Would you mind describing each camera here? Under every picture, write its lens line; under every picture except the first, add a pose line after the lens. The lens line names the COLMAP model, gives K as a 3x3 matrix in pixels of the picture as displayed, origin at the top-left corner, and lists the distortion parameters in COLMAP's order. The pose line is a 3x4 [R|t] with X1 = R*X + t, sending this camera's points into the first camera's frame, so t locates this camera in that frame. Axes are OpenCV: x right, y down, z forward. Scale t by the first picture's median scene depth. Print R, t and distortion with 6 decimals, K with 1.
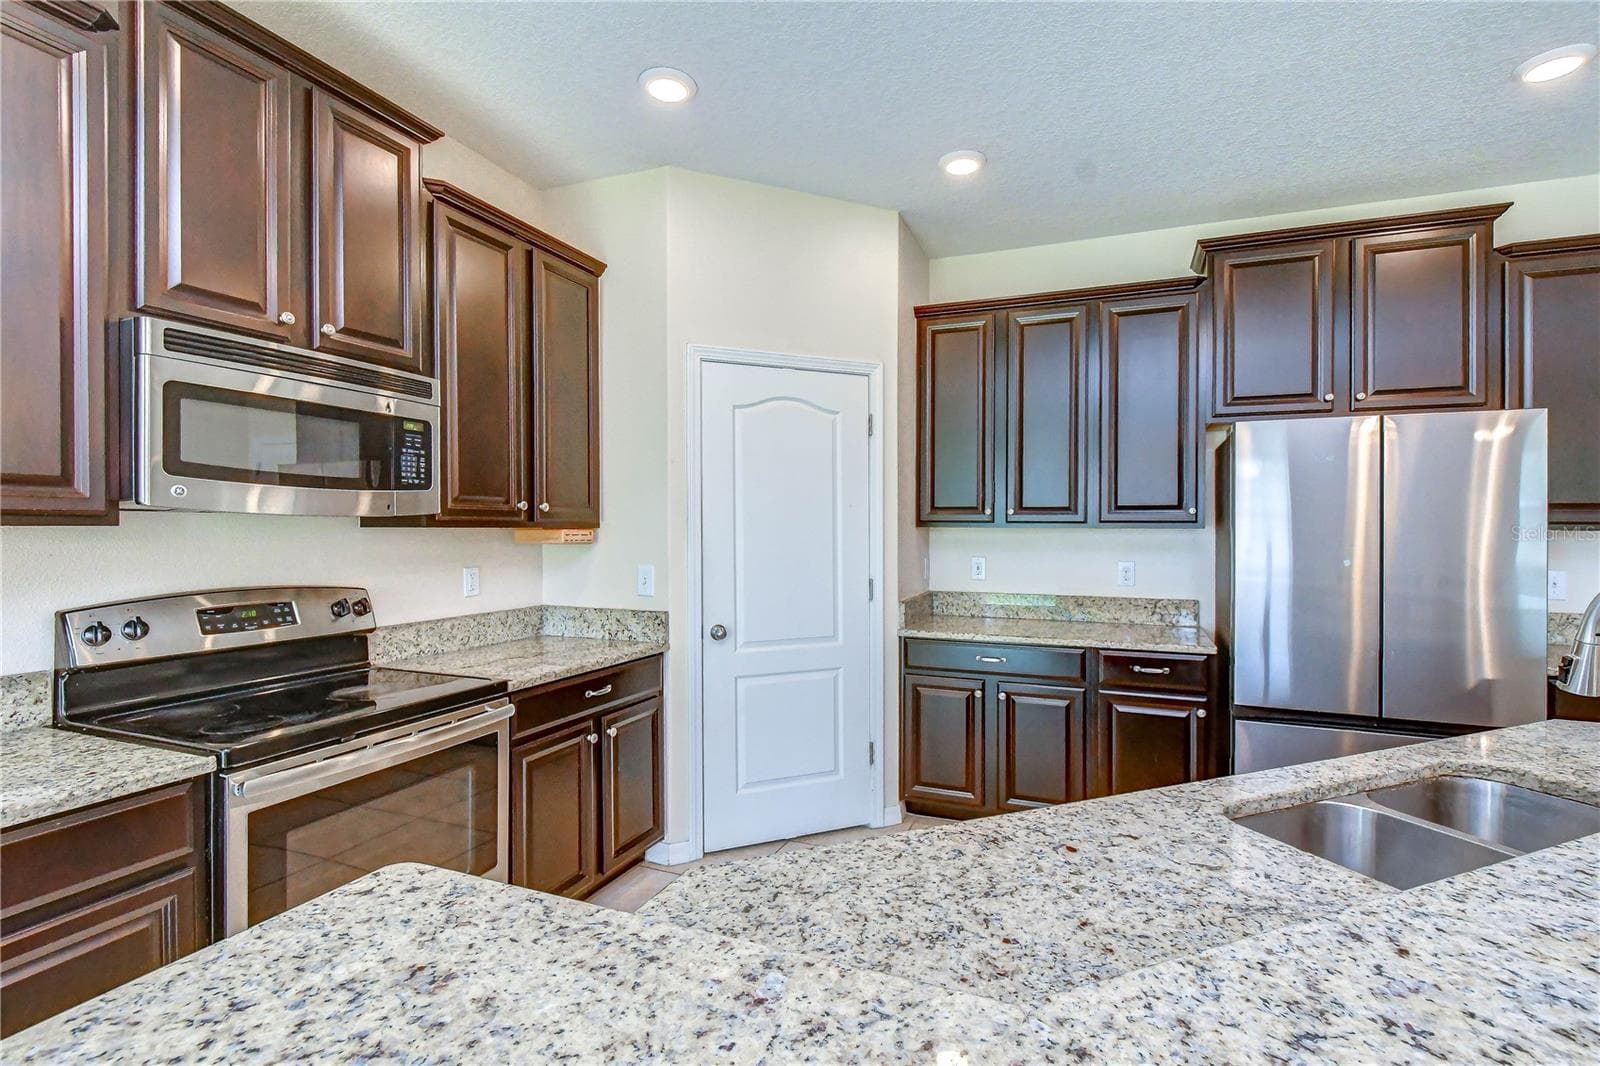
lens RADIAL K [[732.8, 0, 800.0], [0, 732.8, 533.0], [0, 0, 1]] dist [0.000727, -0.000619]
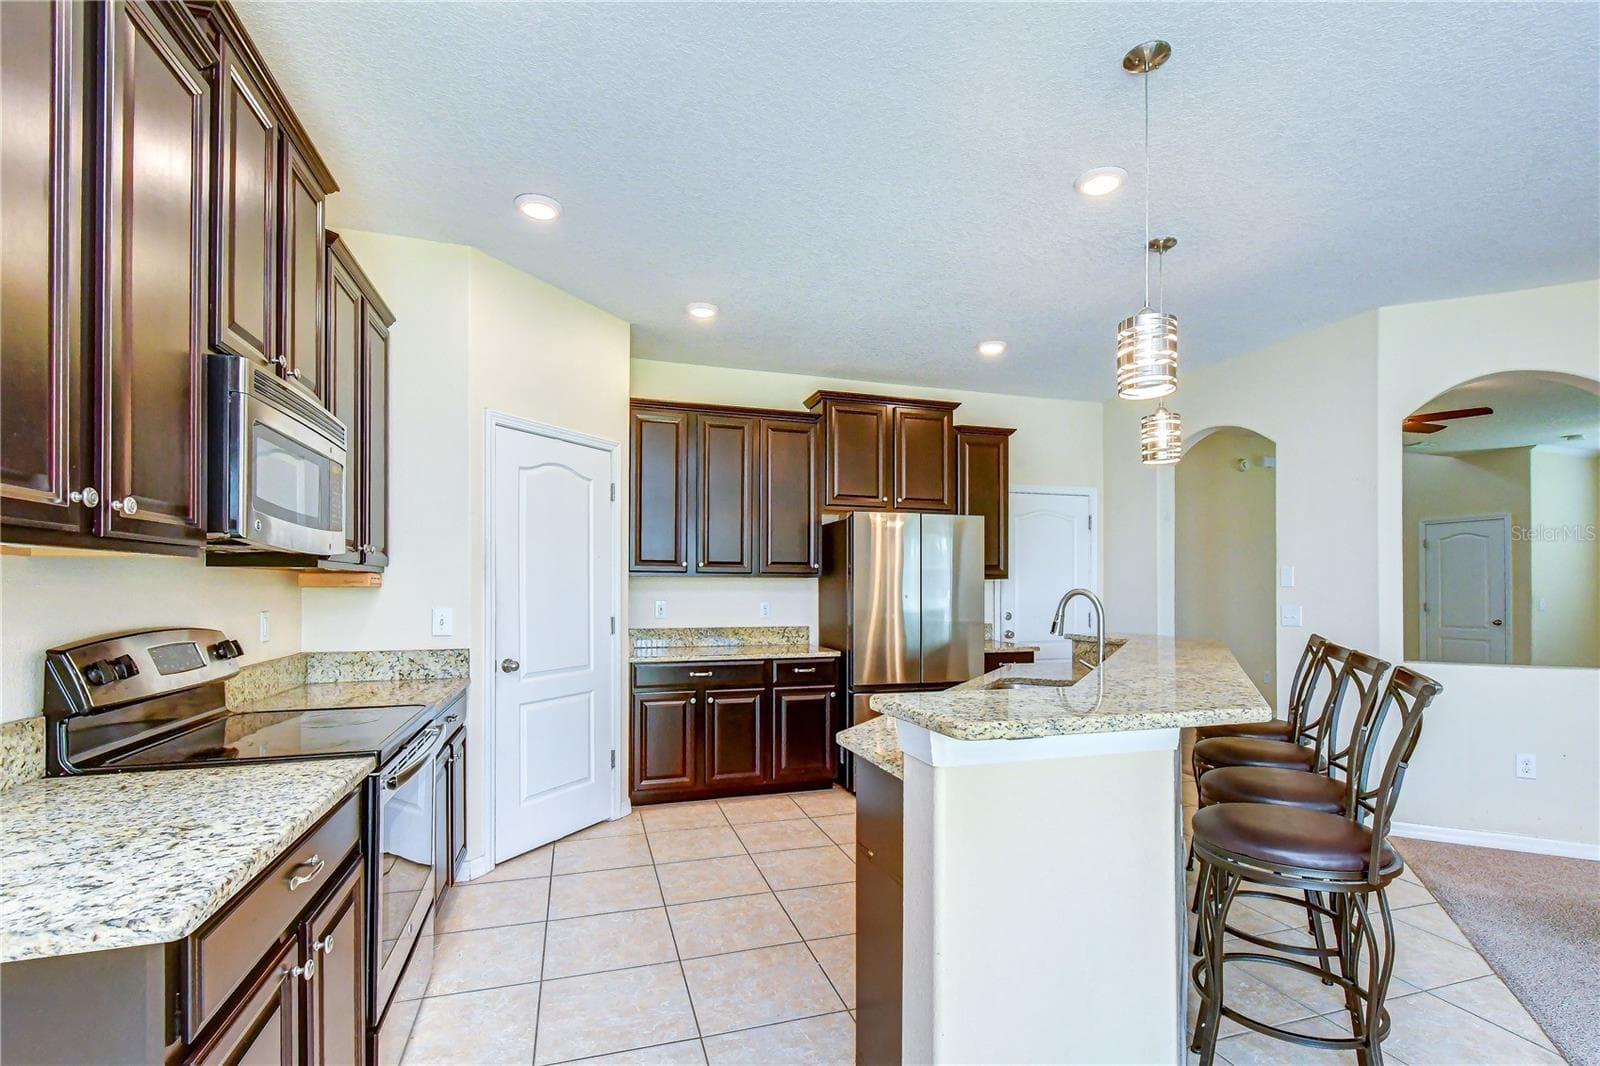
lens RADIAL K [[726.3, 0, 788.6], [0, 726.3, 581.8], [0, 0, 1]] dist [-0.000044, -0.000250]
pose [[0.780832, 0.003430, 0.624732, -0.477356], [0.006065, 0.999896, -0.013070, 0.023413], [-0.624712, 0.013995, 0.780730, -0.150125]]
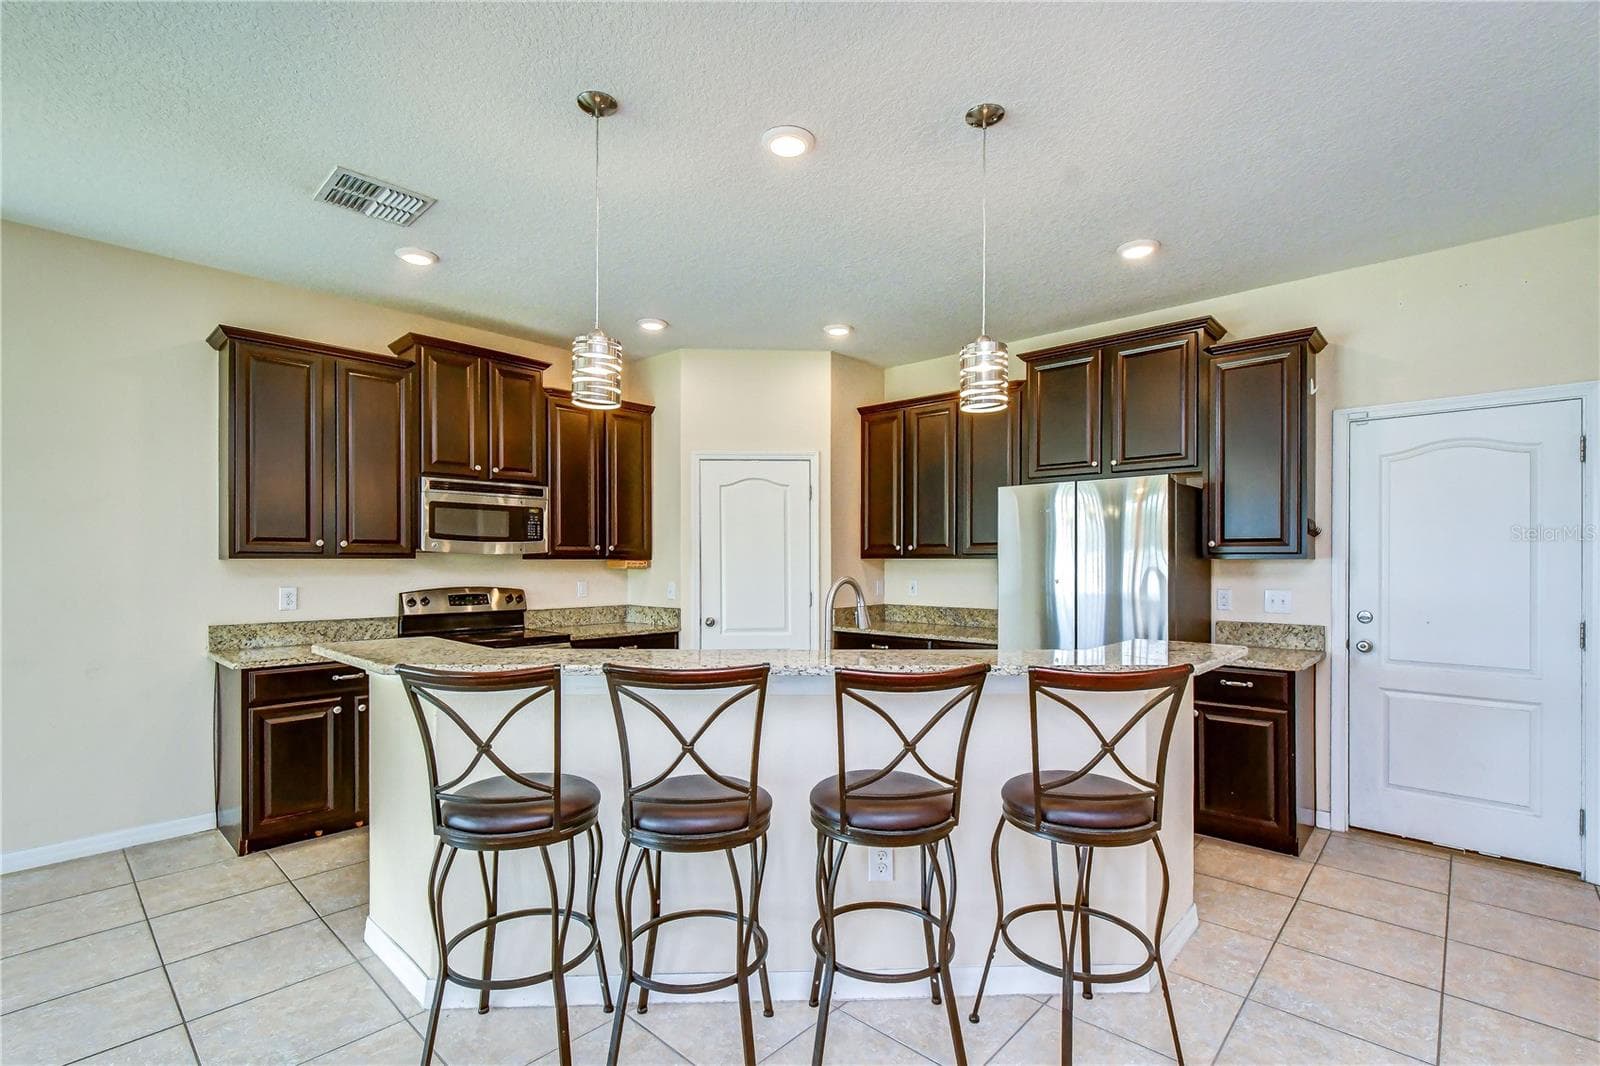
lens RADIAL K [[715.1, 0, 769.0], [0, 715.1, 548.5], [0, 0, 1]] dist [-0.001585, -0.000141]
pose [[0.927492, -0.008651, -0.373743, 0.623288], [-0.000547, 0.999700, -0.024497, 0.008235], [0.373843, 0.022925, 0.927209, -0.463169]]
